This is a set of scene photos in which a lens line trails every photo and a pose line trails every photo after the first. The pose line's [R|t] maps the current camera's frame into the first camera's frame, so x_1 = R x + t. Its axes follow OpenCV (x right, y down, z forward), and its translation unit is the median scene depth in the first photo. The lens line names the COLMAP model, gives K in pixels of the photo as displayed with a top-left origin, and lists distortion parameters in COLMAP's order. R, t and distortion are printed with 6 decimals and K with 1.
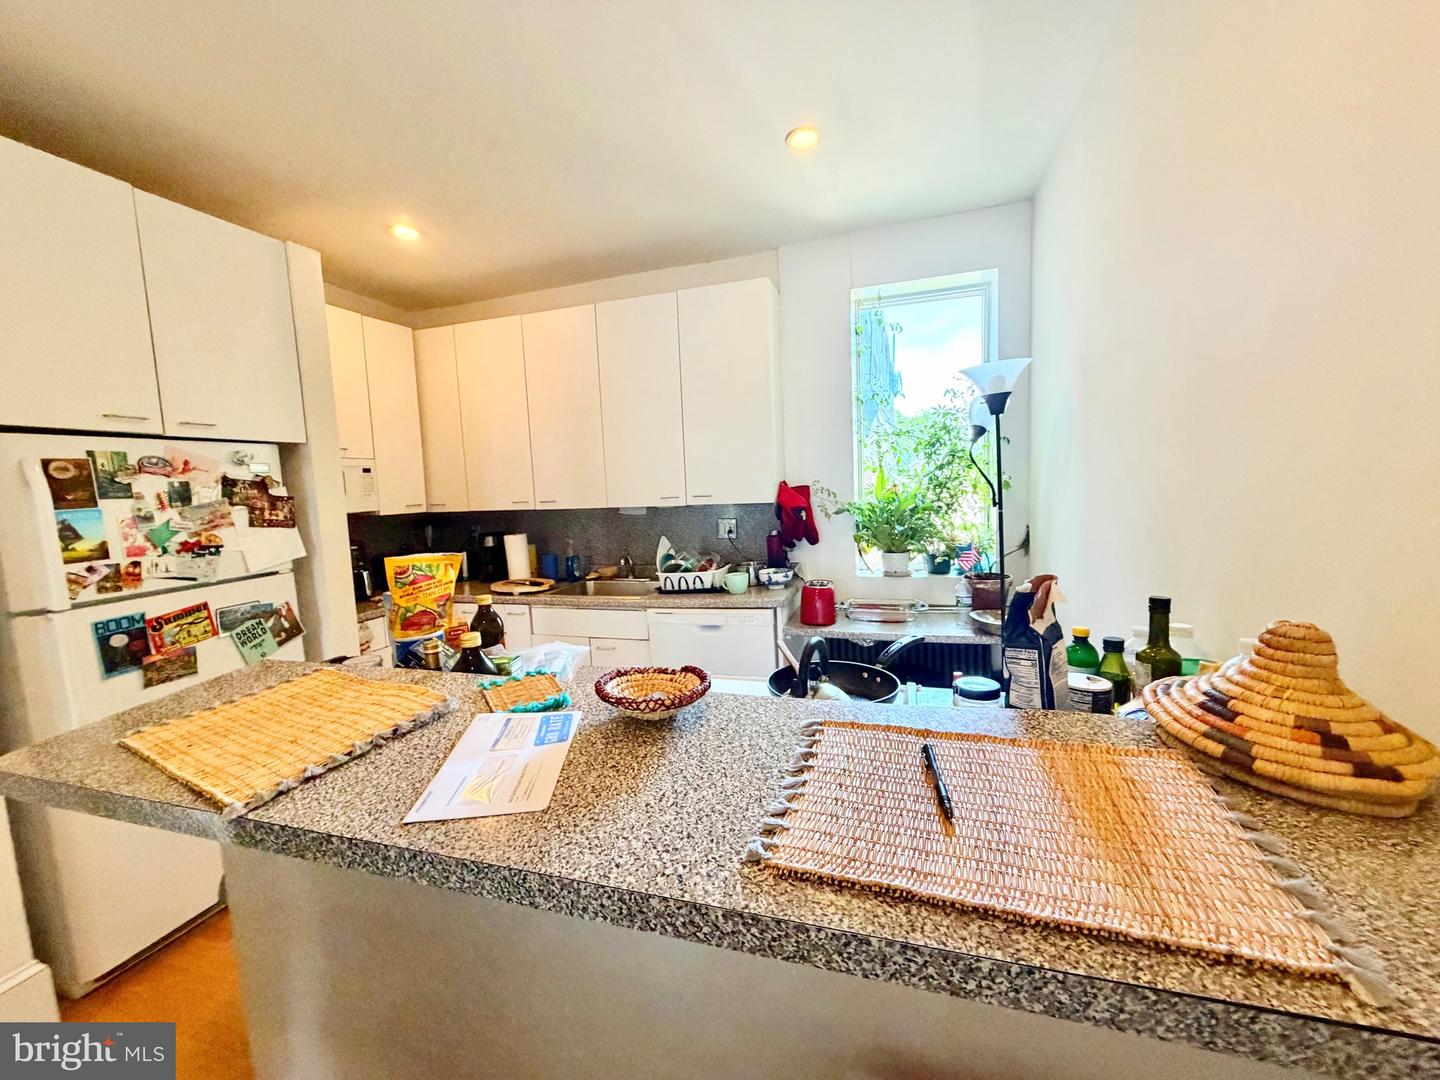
lens RADIAL K [[575.7, 0, 721.4], [0, 575.7, 538.8], [0, 0, 1]] dist [0.001675, -0.001230]
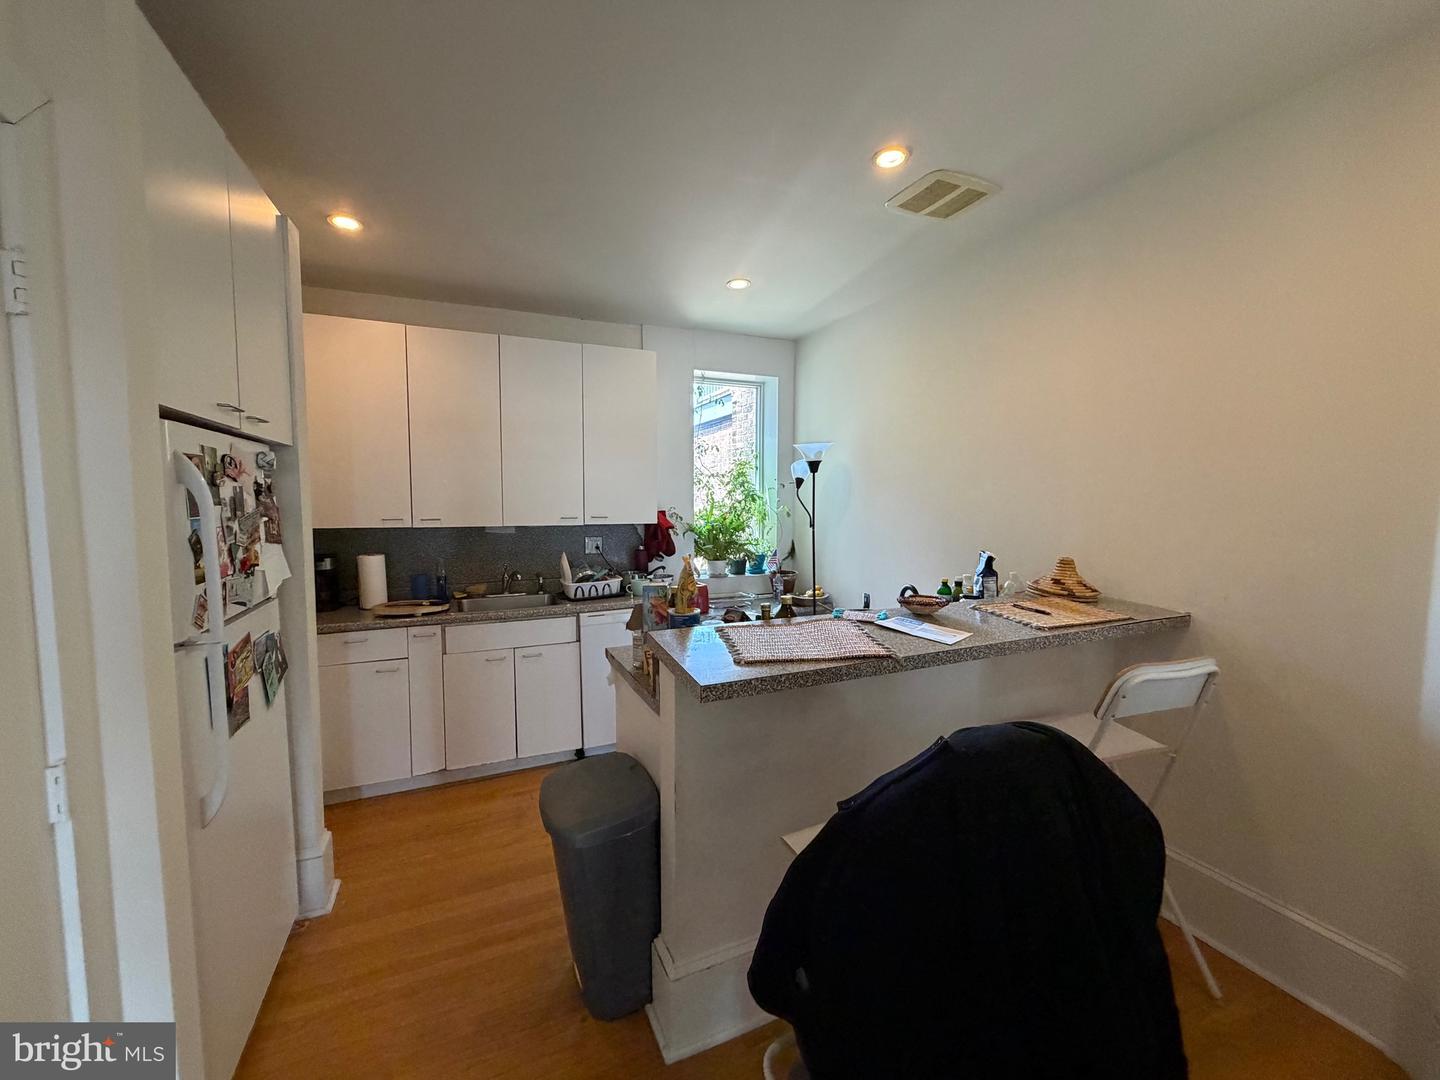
lens RADIAL K [[575.7, 0, 713.9], [0, 575.7, 541.0], [0, 0, 1]] dist [0.001675, -0.001230]
pose [[0.758444, -0.006985, 0.651700, -0.621174], [0.033047, 0.999068, -0.027751, 0.015575], [-0.650900, 0.042584, 0.757969, -0.056831]]
